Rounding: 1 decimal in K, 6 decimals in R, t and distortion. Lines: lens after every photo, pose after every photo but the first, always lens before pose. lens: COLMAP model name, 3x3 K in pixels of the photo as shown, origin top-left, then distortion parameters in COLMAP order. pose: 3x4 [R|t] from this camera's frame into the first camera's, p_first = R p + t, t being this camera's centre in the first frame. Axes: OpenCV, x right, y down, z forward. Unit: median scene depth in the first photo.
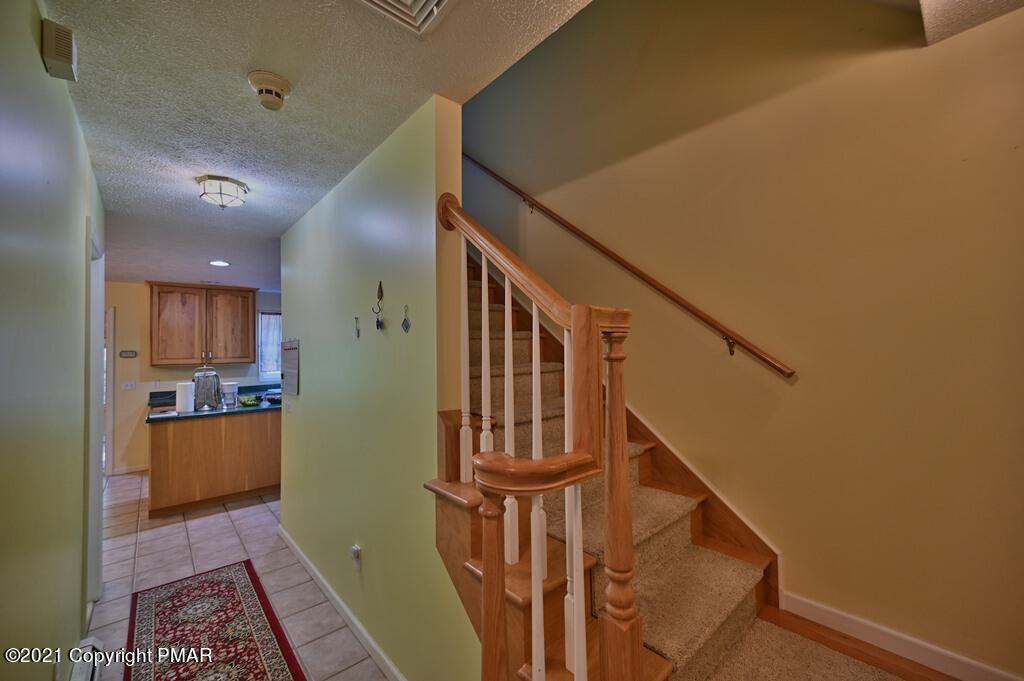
lens RADIAL K [[404.7, 0, 511.9], [0, 404.7, 341.1], [0, 0, 1]] dist [0.002228, 0.000465]
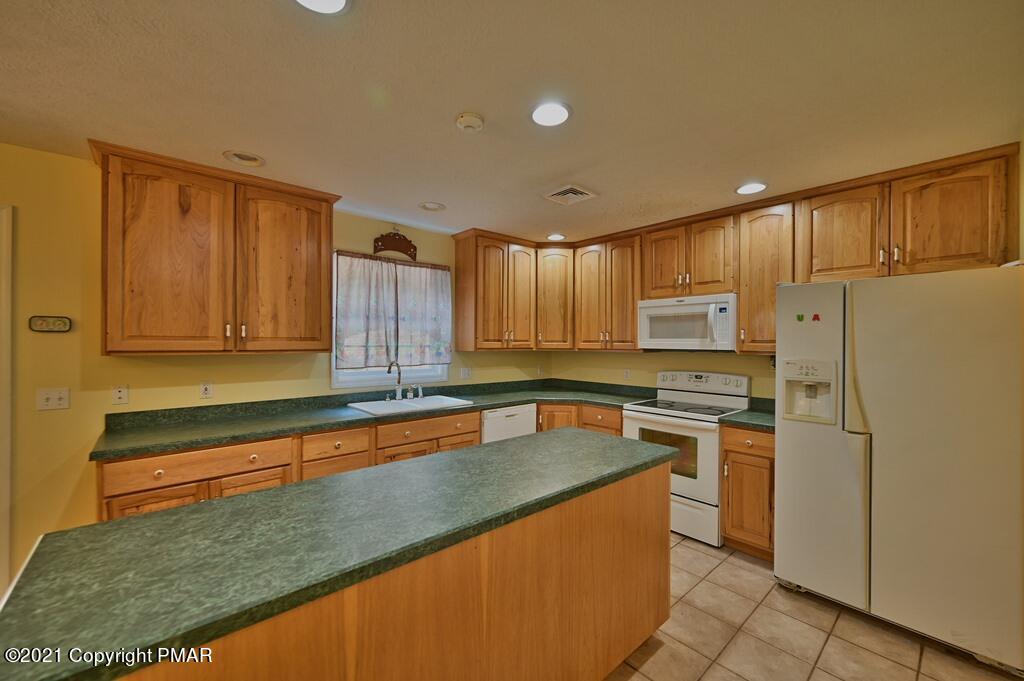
lens RADIAL K [[404.7, 0, 512.5], [0, 404.7, 343.8], [0, 0, 1]] dist [0.002228, 0.000465]
pose [[0.999861, 0.015524, -0.006014, -0.444927], [-0.015423, 0.999745, 0.016472, 0.036382], [0.006268, -0.016377, 0.999846, 0.555573]]
